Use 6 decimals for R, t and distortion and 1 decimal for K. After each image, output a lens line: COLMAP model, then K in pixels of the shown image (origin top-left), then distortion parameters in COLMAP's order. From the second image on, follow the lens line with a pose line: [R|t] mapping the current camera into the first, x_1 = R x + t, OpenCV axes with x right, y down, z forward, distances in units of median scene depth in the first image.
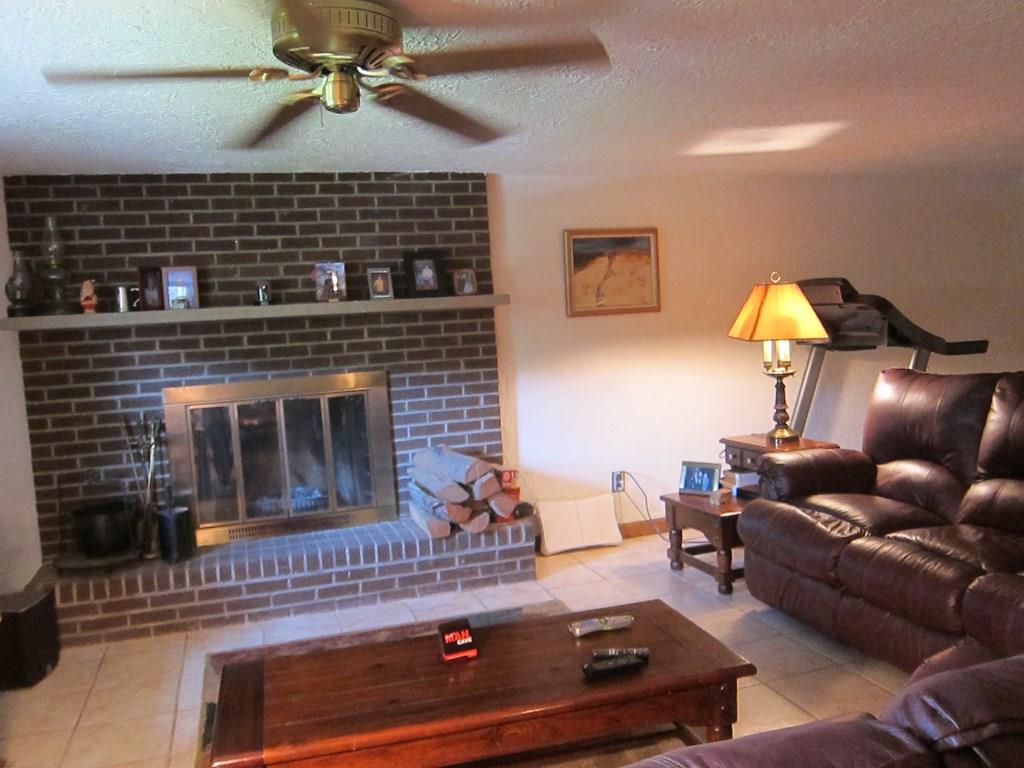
lens RADIAL K [[854.3, 0, 513.0], [0, 854.3, 382.2], [0, 0, 1]] dist [-0.020819, -0.016325]
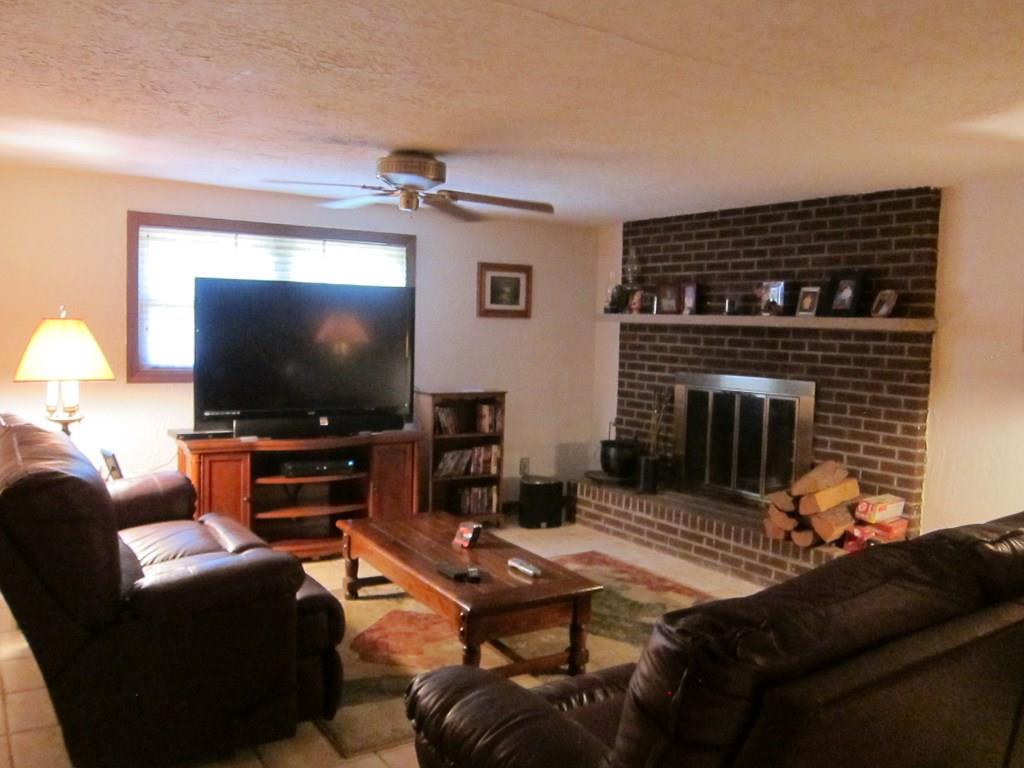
lens RADIAL K [[854.3, 0, 513.0], [0, 854.3, 385.4], [0, 0, 1]] dist [-0.020819, -0.016325]
pose [[0.278879, 0.133707, -0.950973, 0.780717], [-0.119270, 0.987415, 0.103854, -0.077903], [0.952891, 0.084460, 0.291316, 0.336382]]
